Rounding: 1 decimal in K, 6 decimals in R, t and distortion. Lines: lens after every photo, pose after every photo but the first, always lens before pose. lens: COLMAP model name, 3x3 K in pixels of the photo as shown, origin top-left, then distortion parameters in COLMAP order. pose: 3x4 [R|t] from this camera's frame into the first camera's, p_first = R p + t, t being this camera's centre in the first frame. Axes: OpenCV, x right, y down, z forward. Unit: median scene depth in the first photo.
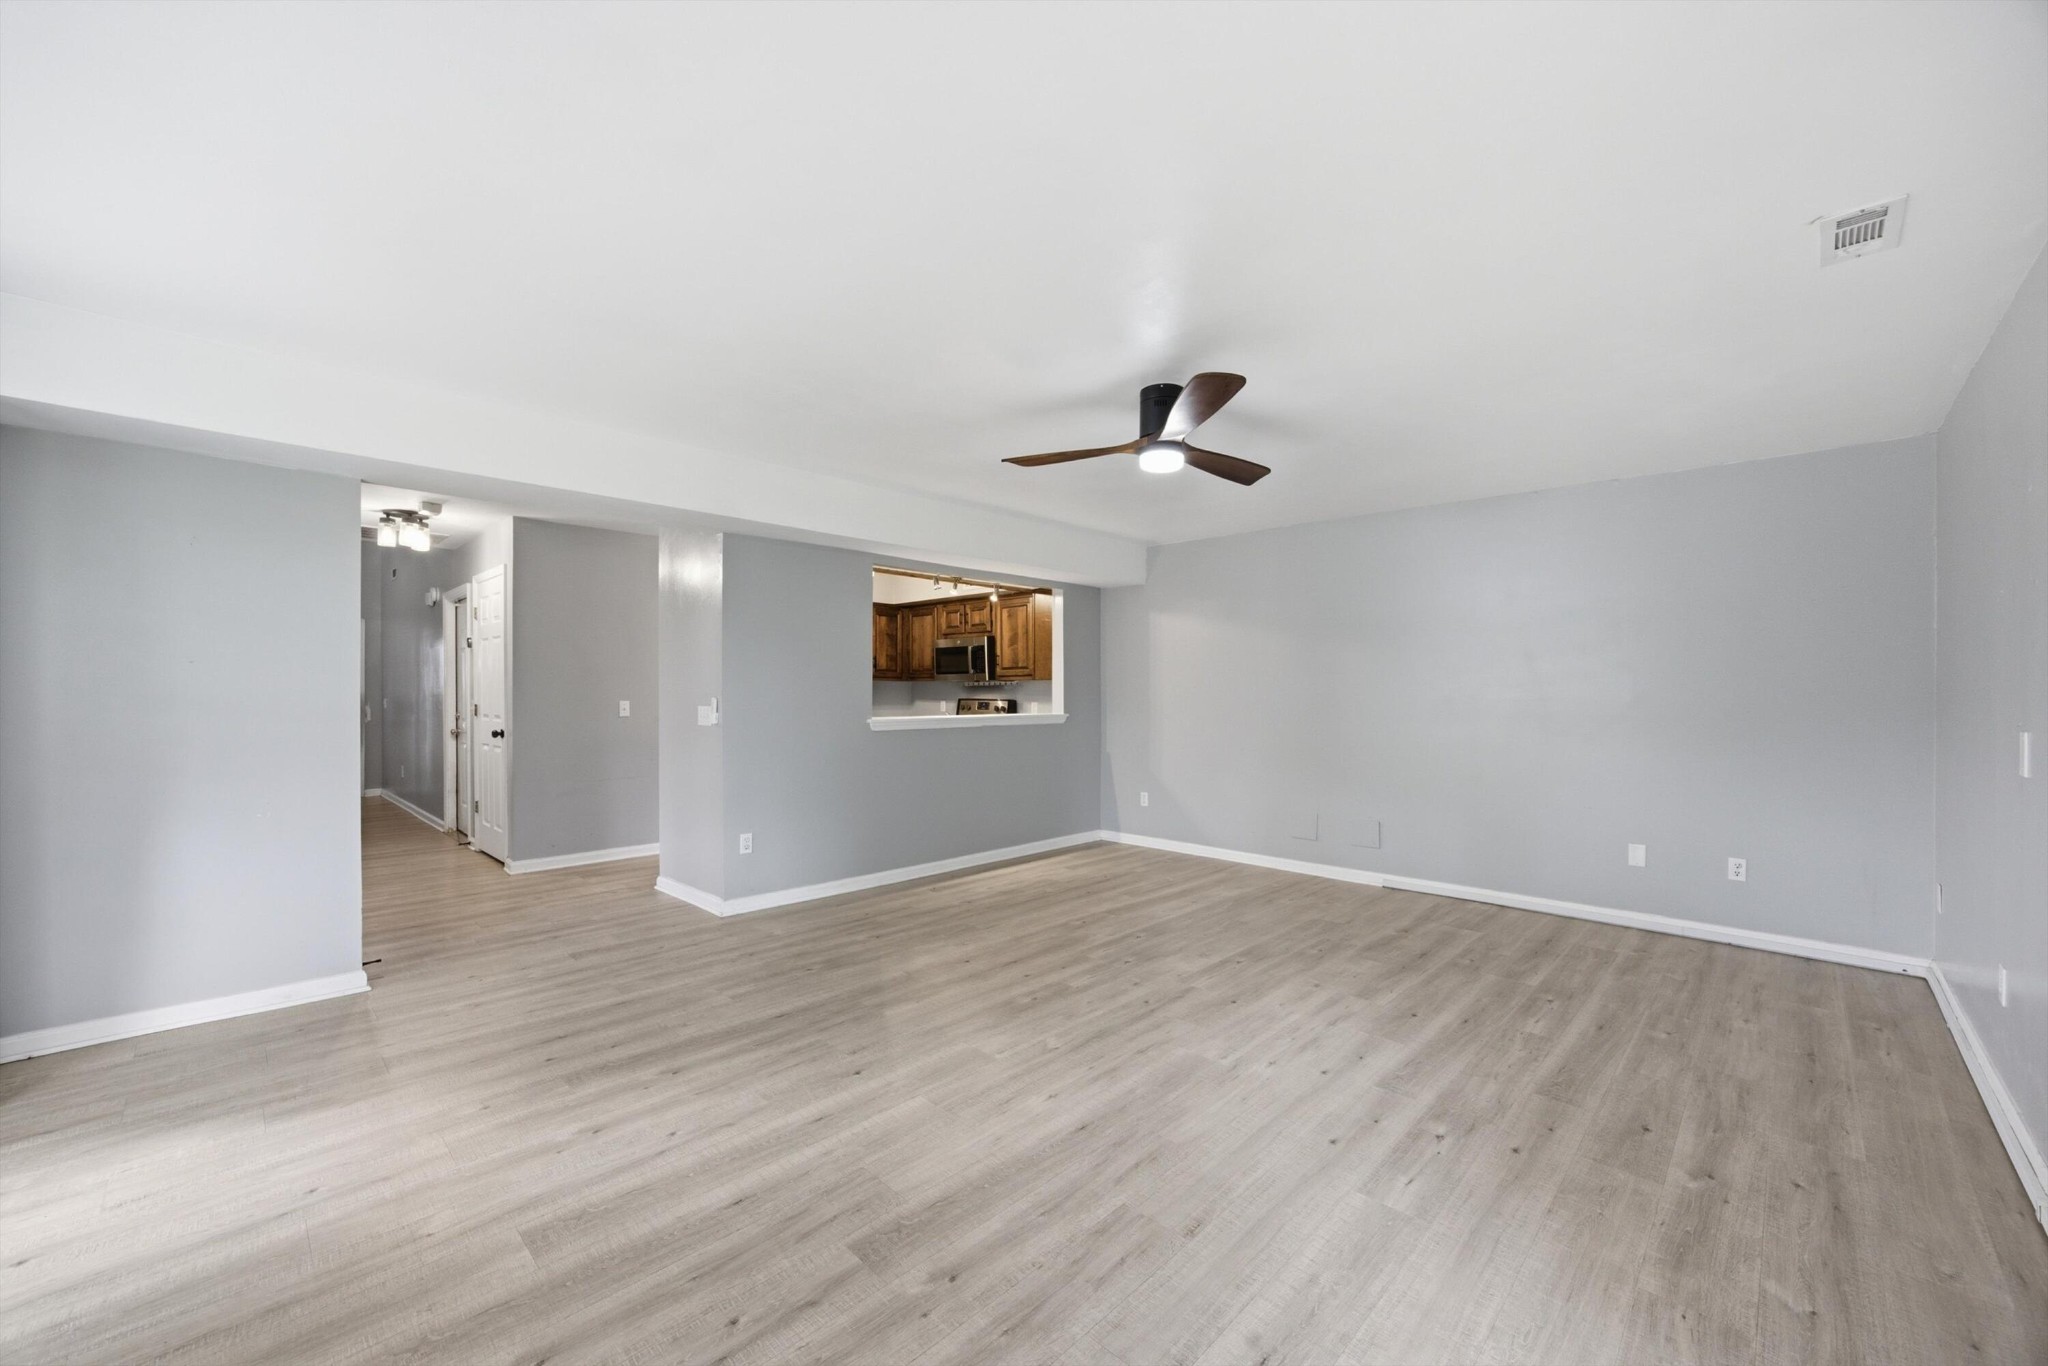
lens RADIAL K [[792.6, 0, 1023.2], [0, 792.6, 703.4], [0, 0, 1]] dist [-0.012526, 0.003186]
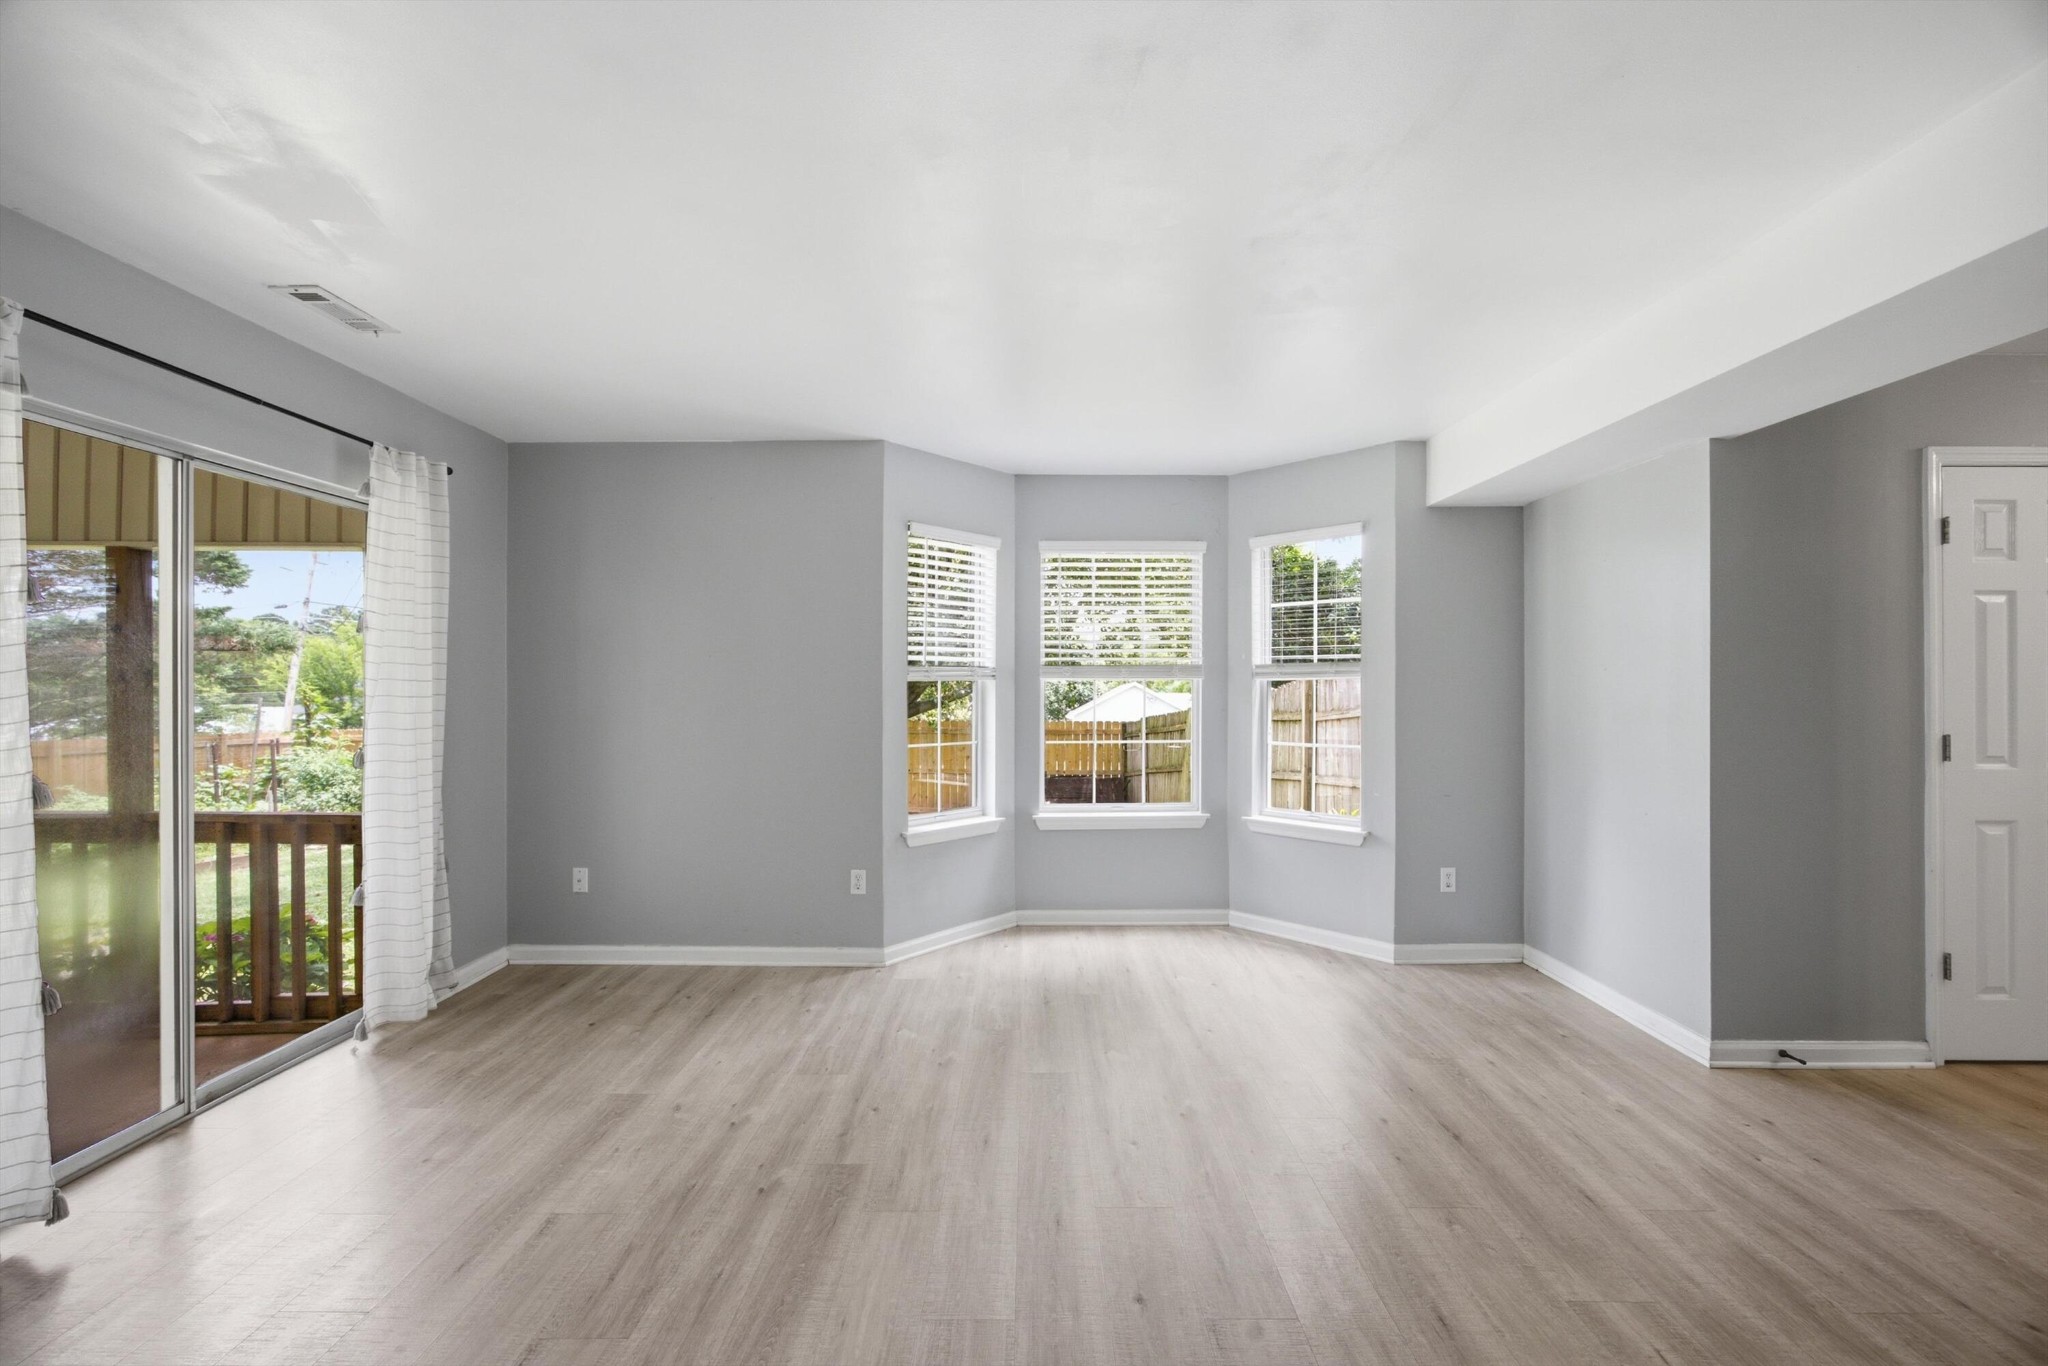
lens RADIAL K [[792.6, 0, 1032.2], [0, 792.6, 690.3], [0, 0, 1]] dist [-0.012526, 0.003186]
pose [[-0.714709, -0.007367, -0.699383, 0.212267], [-0.011993, 0.999927, 0.001723, -0.014606], [0.699319, 0.009619, -0.714745, 0.989944]]
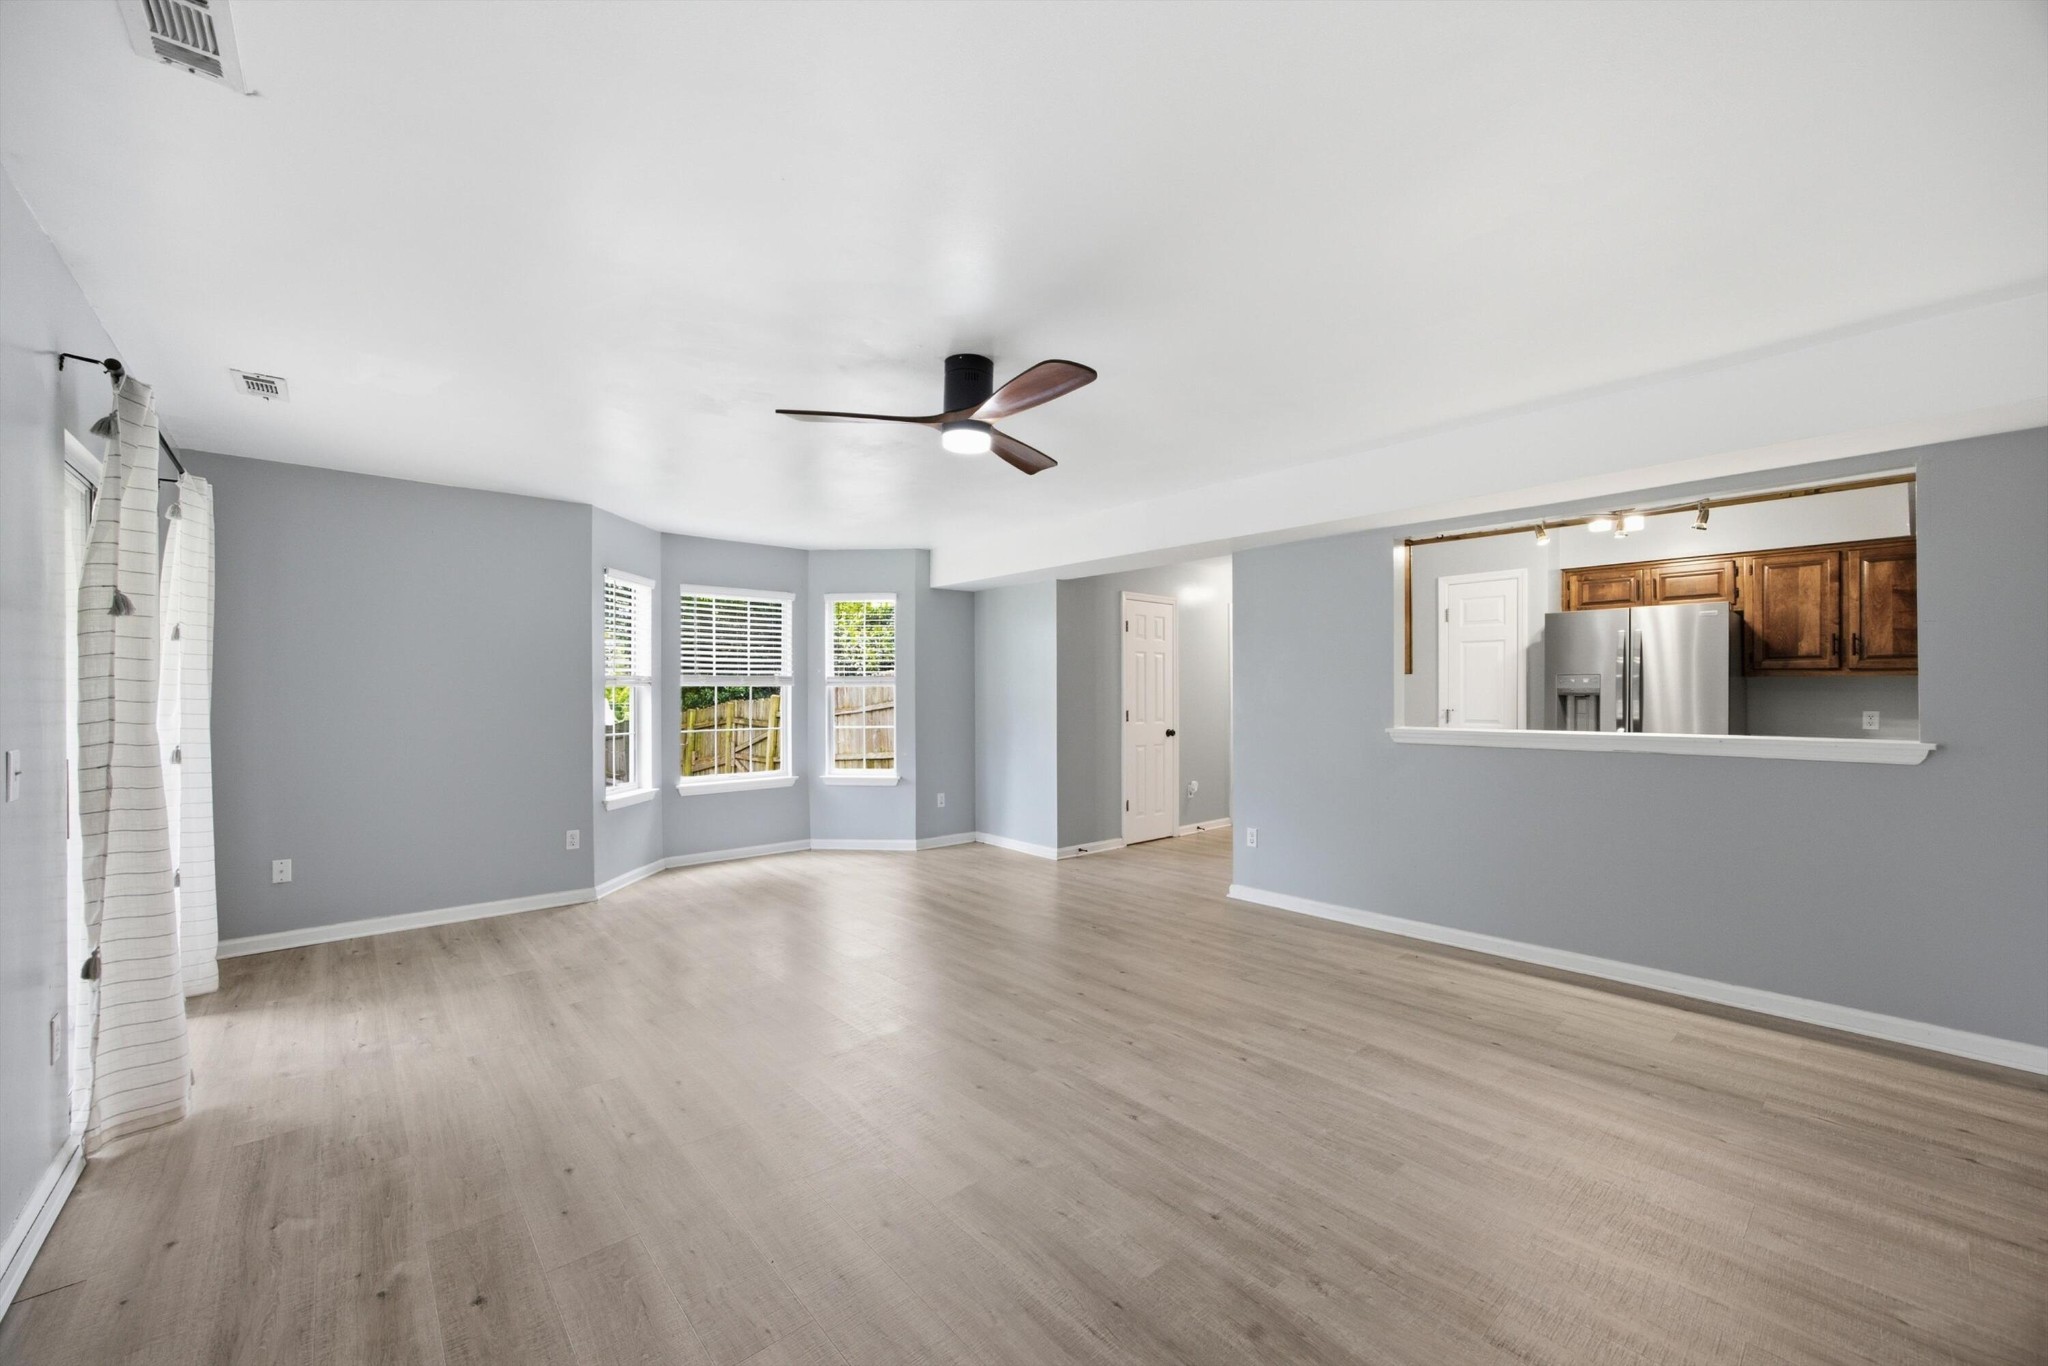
lens RADIAL K [[792.6, 0, 1022.9], [0, 792.6, 690.7], [0, 0, 1]] dist [-0.012526, 0.003186]
pose [[-0.076237, -0.012100, -0.997016, 0.919990], [-0.007714, 0.999904, -0.011545, -0.005863], [0.997060, 0.006811, -0.076323, 0.963567]]
